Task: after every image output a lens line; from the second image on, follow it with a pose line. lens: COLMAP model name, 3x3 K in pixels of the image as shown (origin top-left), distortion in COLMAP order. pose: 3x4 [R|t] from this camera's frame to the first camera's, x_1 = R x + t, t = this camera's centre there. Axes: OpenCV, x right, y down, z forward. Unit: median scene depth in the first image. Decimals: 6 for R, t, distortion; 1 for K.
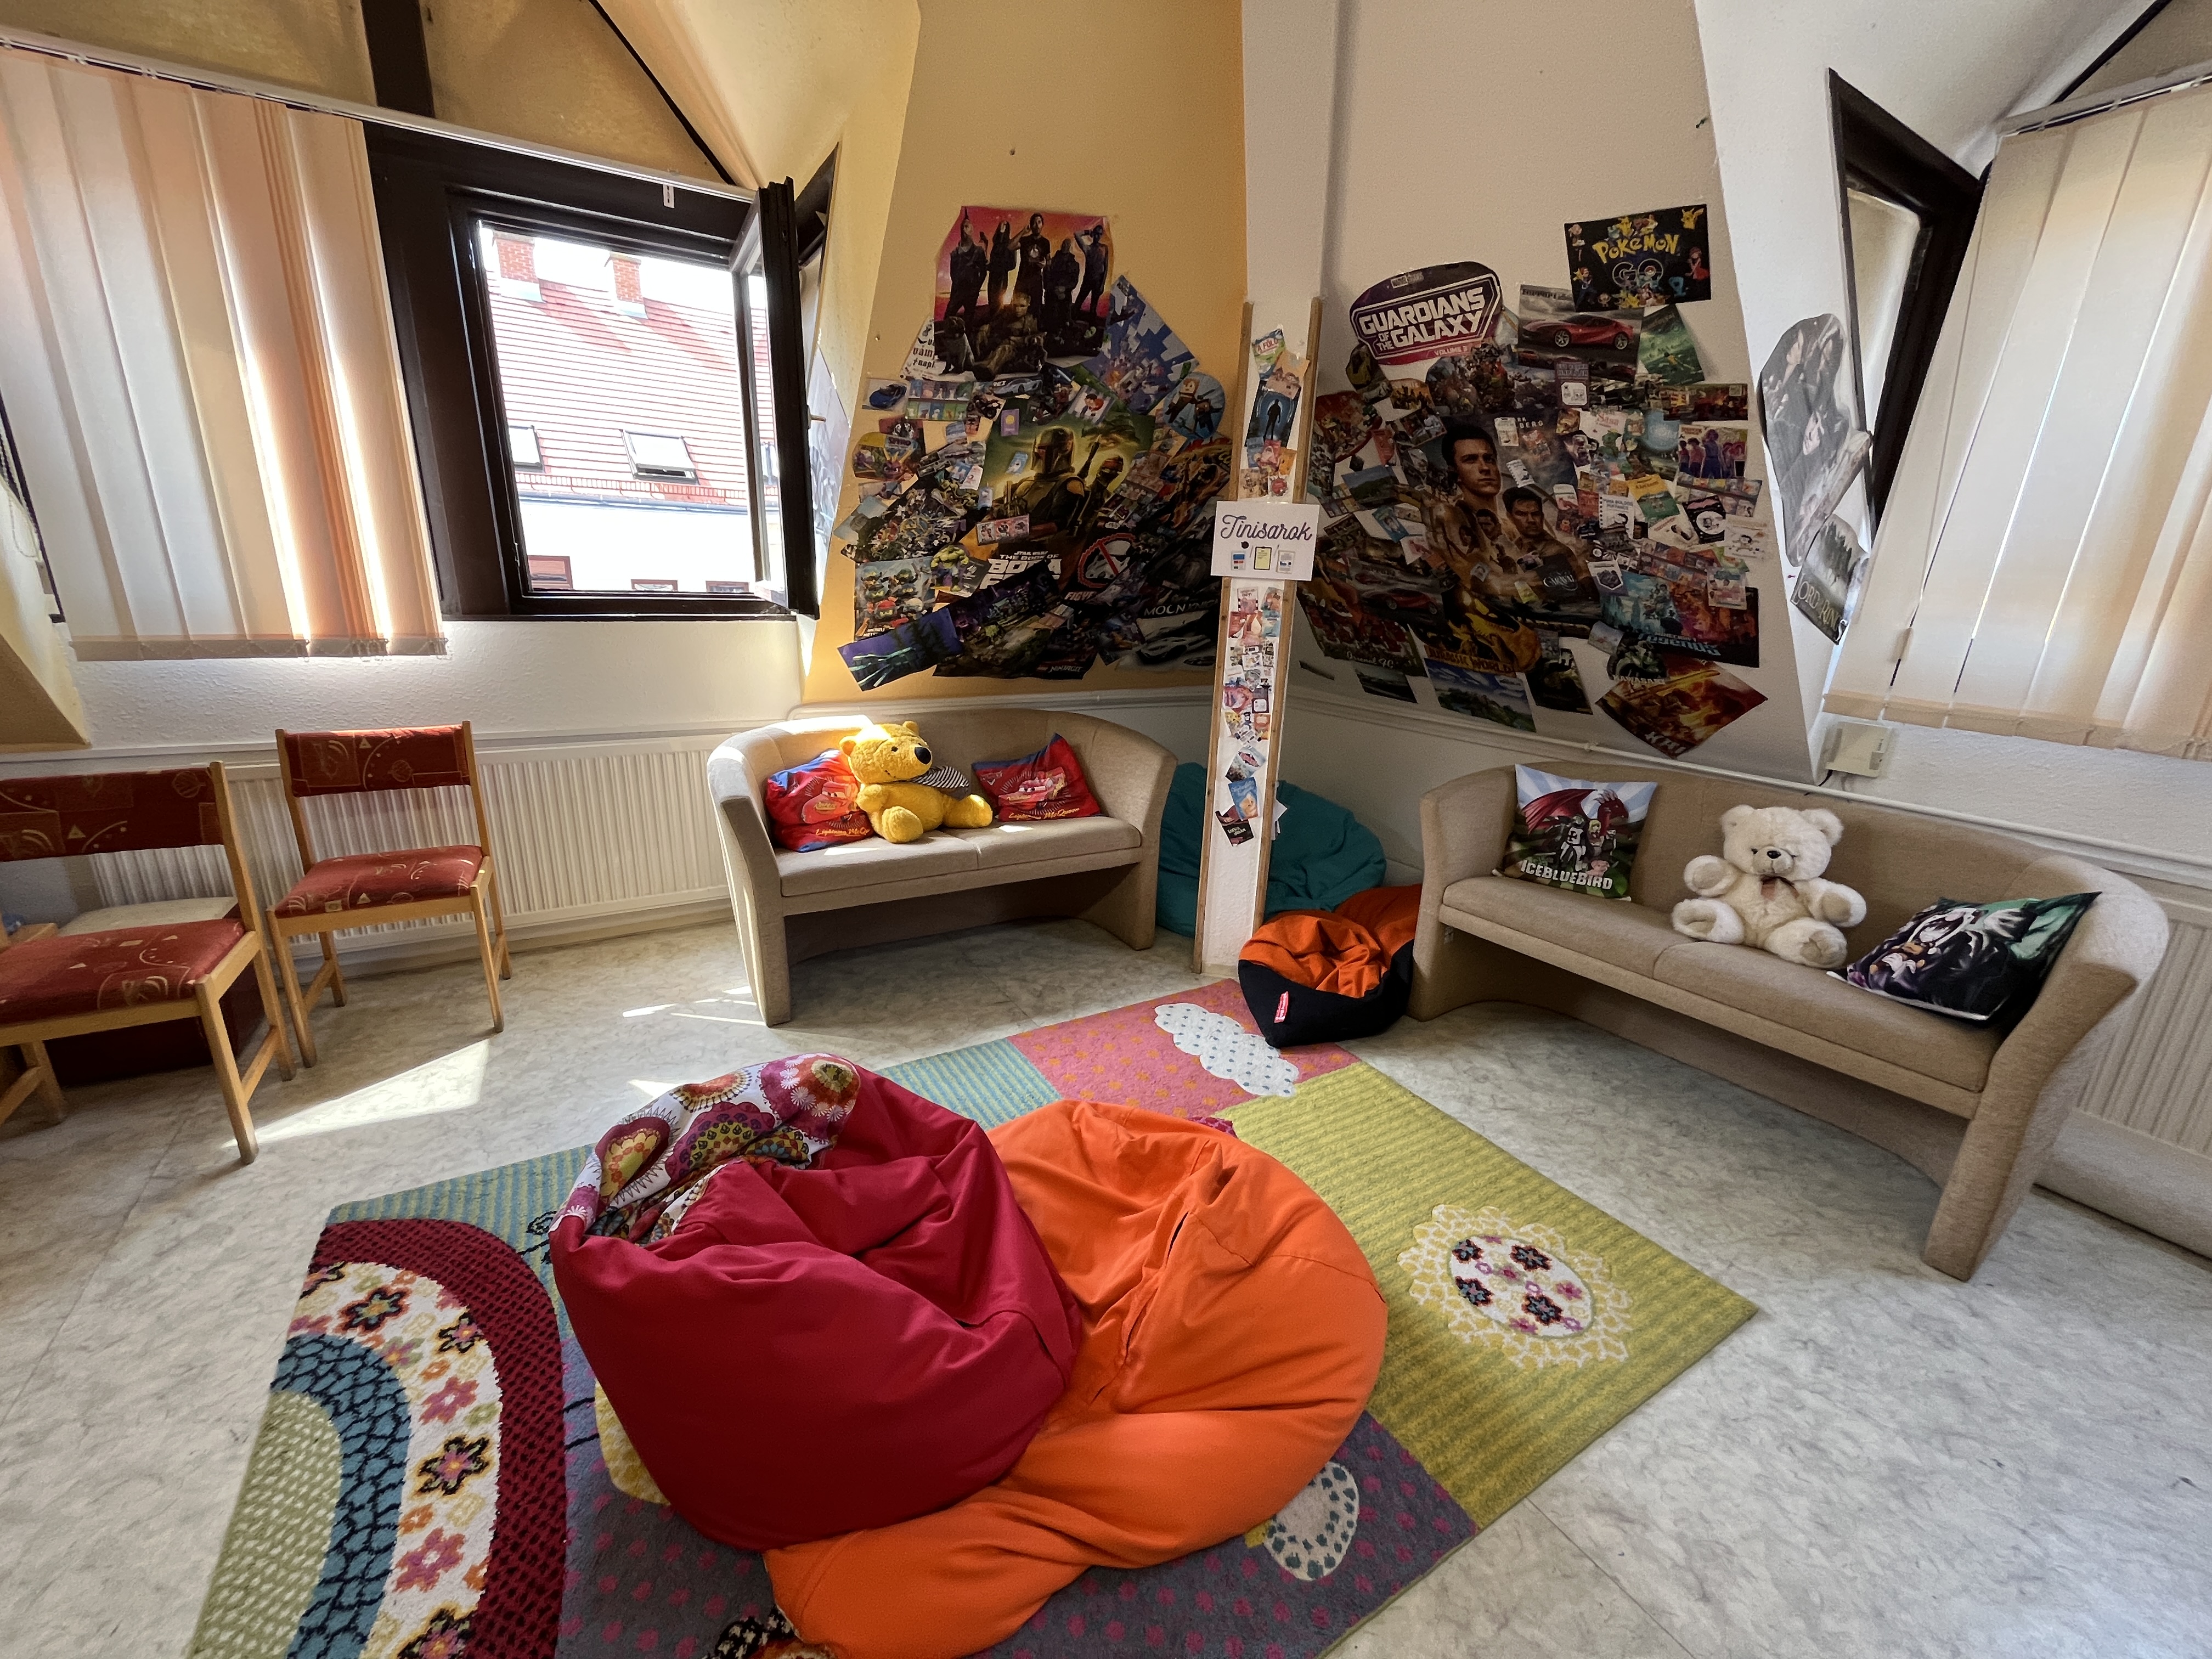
lens RADIAL K [[897.9, 0, 1103.4], [0, 897.9, 831.7], [0, 0, 1]] dist [-0.002208, 0.000201]
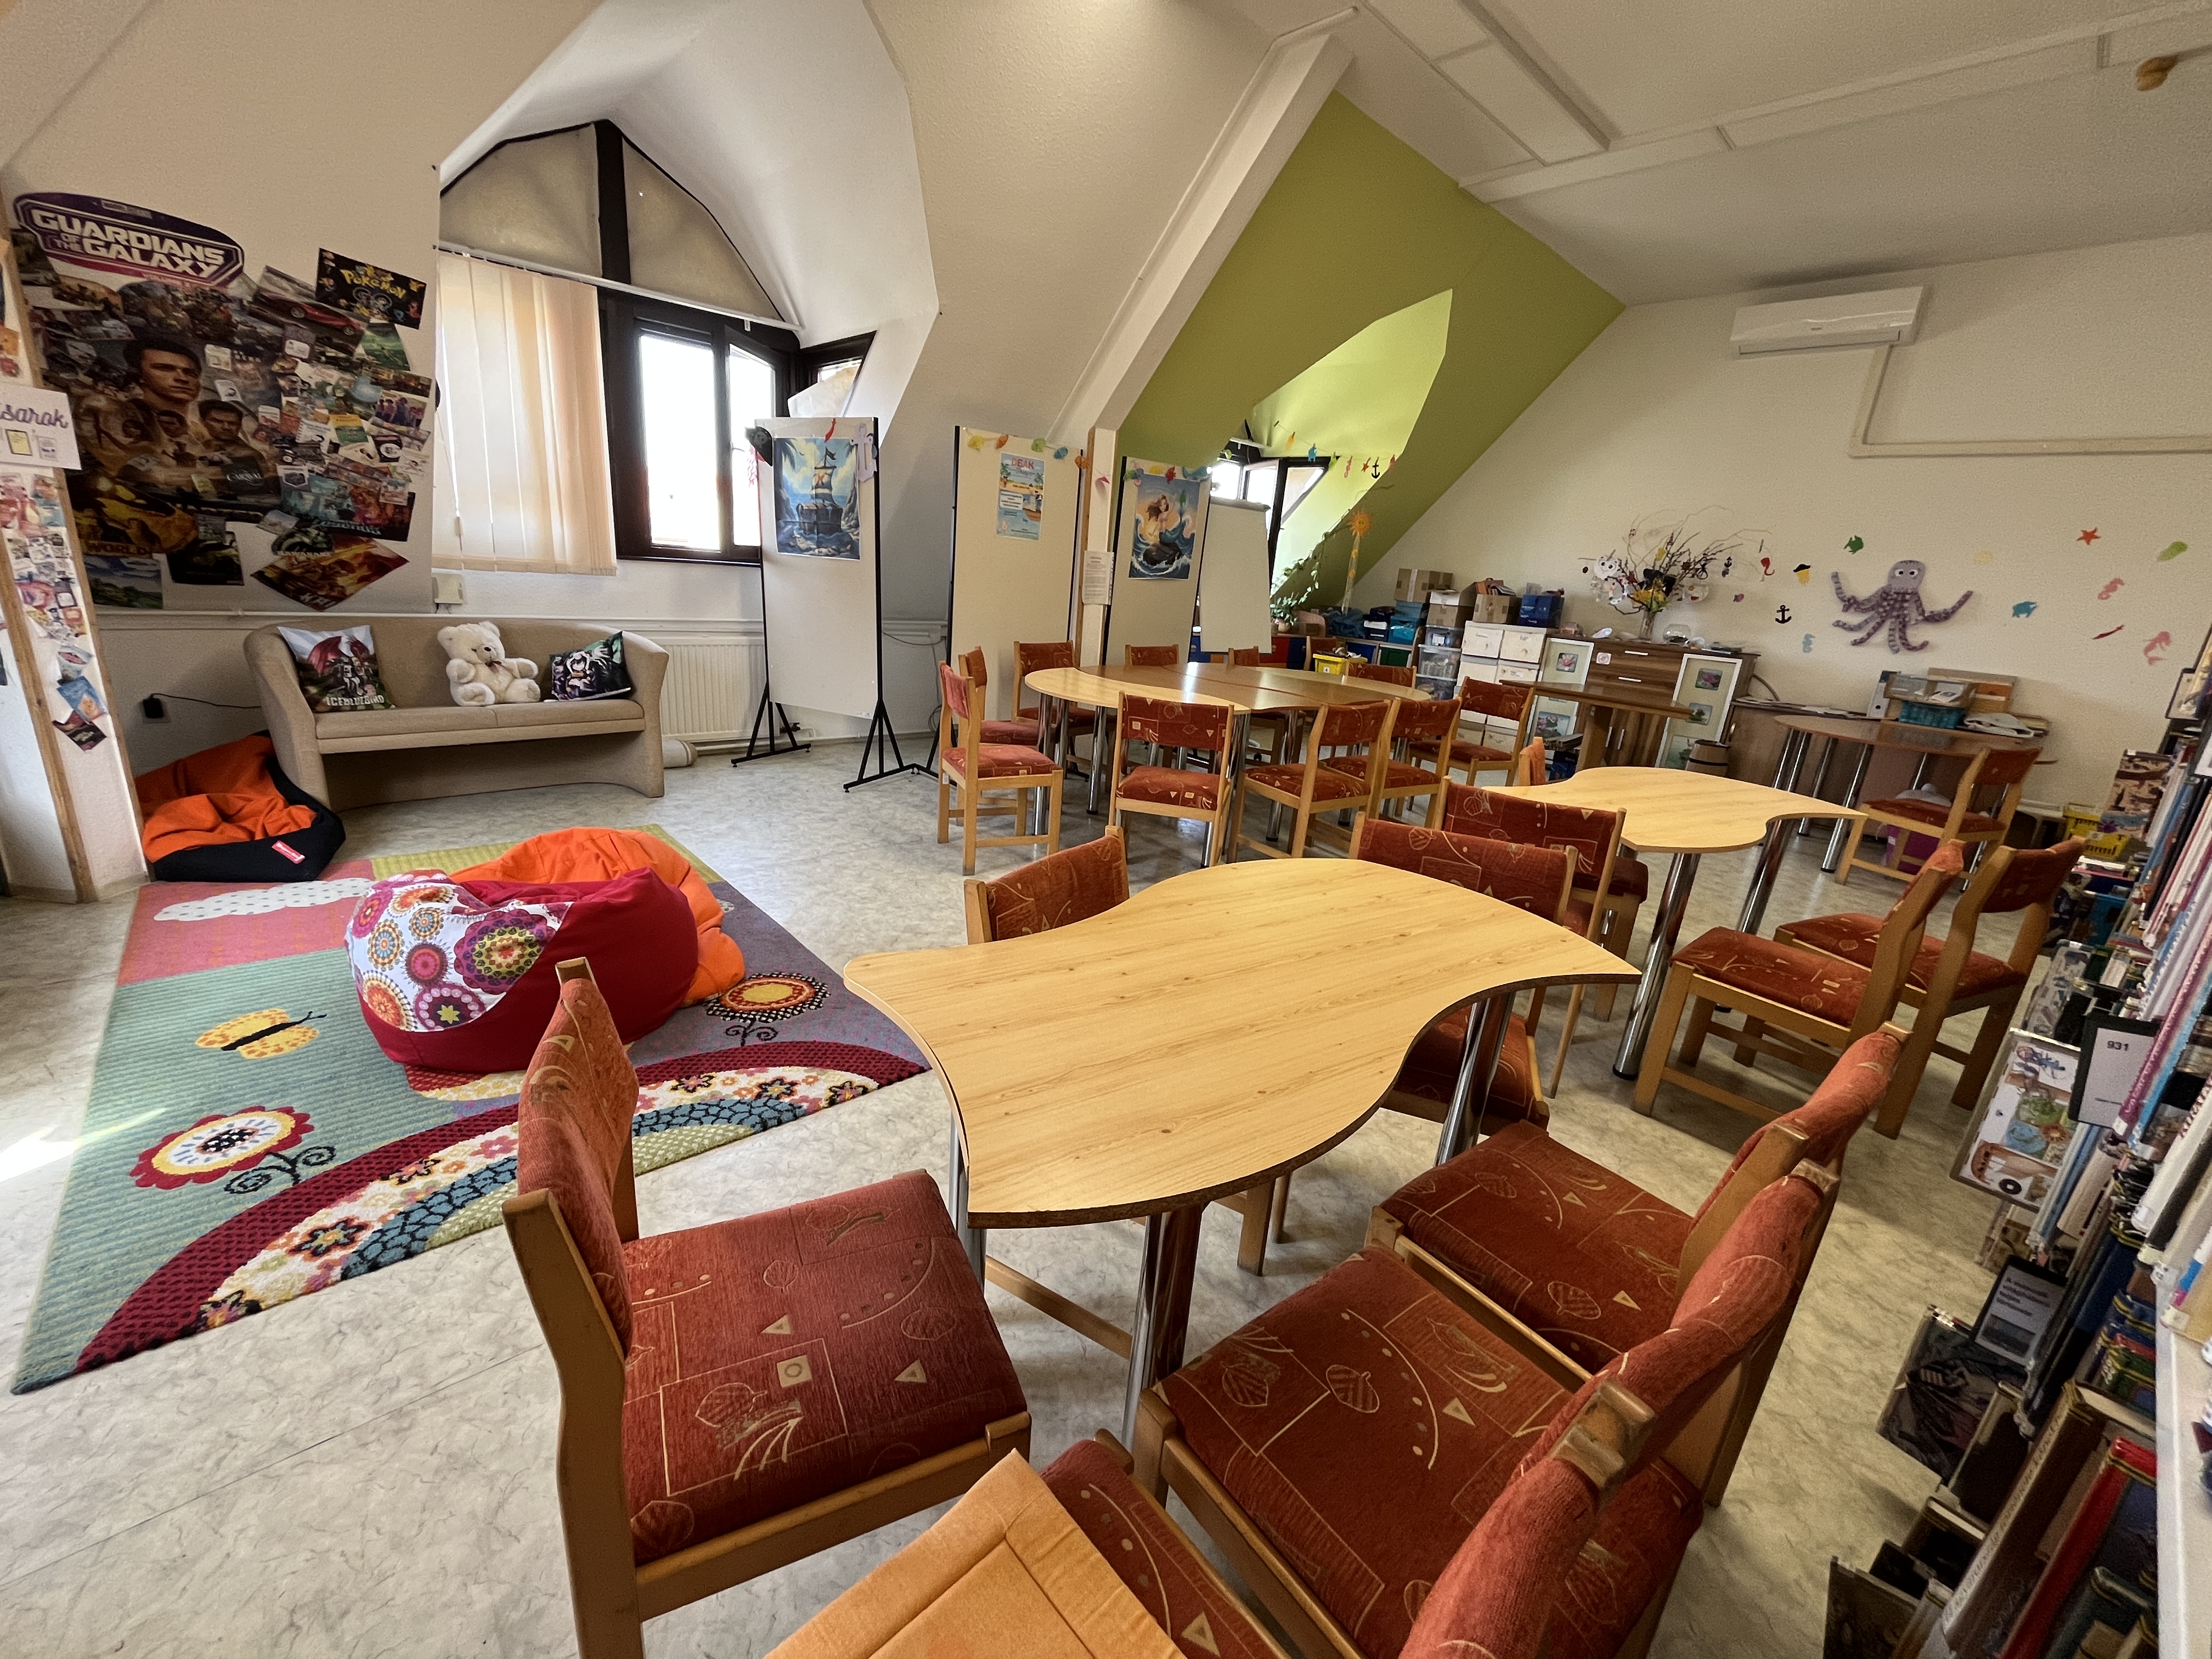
lens RADIAL K [[897.9, 0, 1100.5], [0, 897.9, 831.1], [0, 0, 1]] dist [-0.002208, 0.000201]
pose [[-0.189811, -0.332503, 0.923804, -1.125039], [0.191817, 0.910219, 0.367025, -0.059156], [-0.962901, 0.246867, -0.108990, 0.099304]]
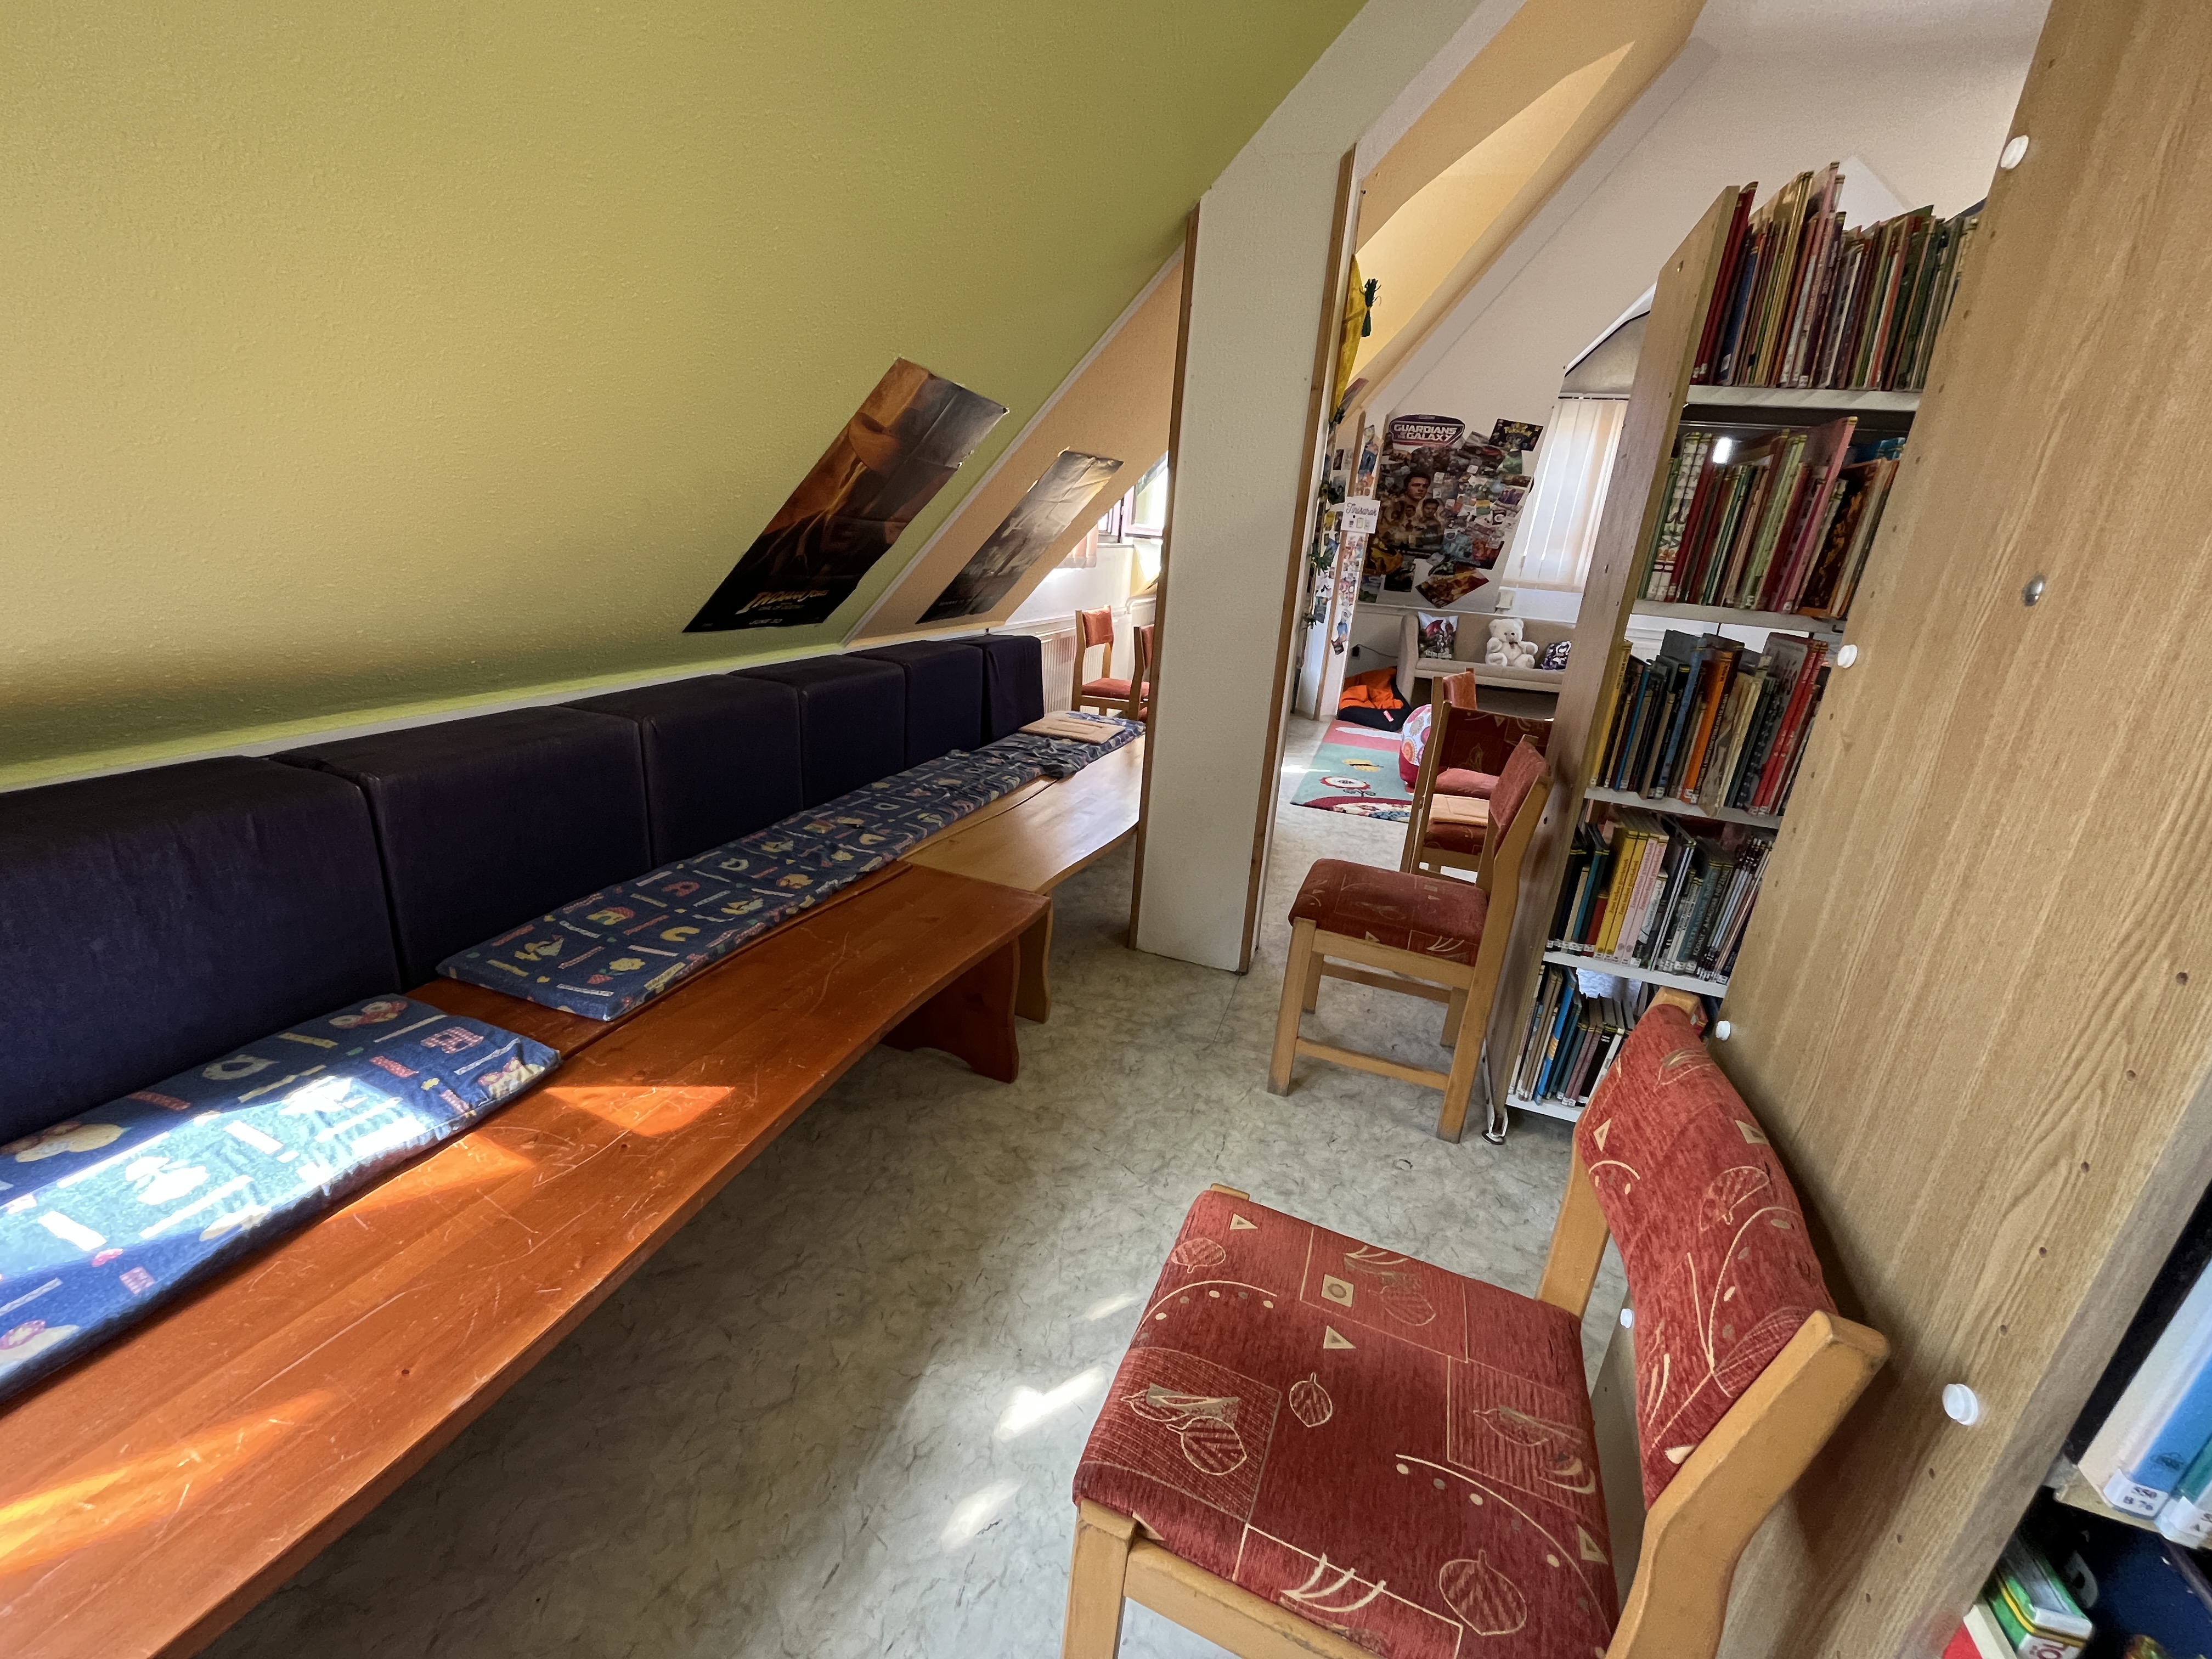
lens RADIAL K [[897.9, 0, 1103.2], [0, 897.9, 832.1], [0, 0, 1]] dist [-0.002208, 0.000201]
pose [[0.759089, -0.187609, 0.623367, -2.006804], [0.137060, 0.982167, 0.128693, 0.090408], [-0.636395, -0.012251, 0.771266, -0.380521]]
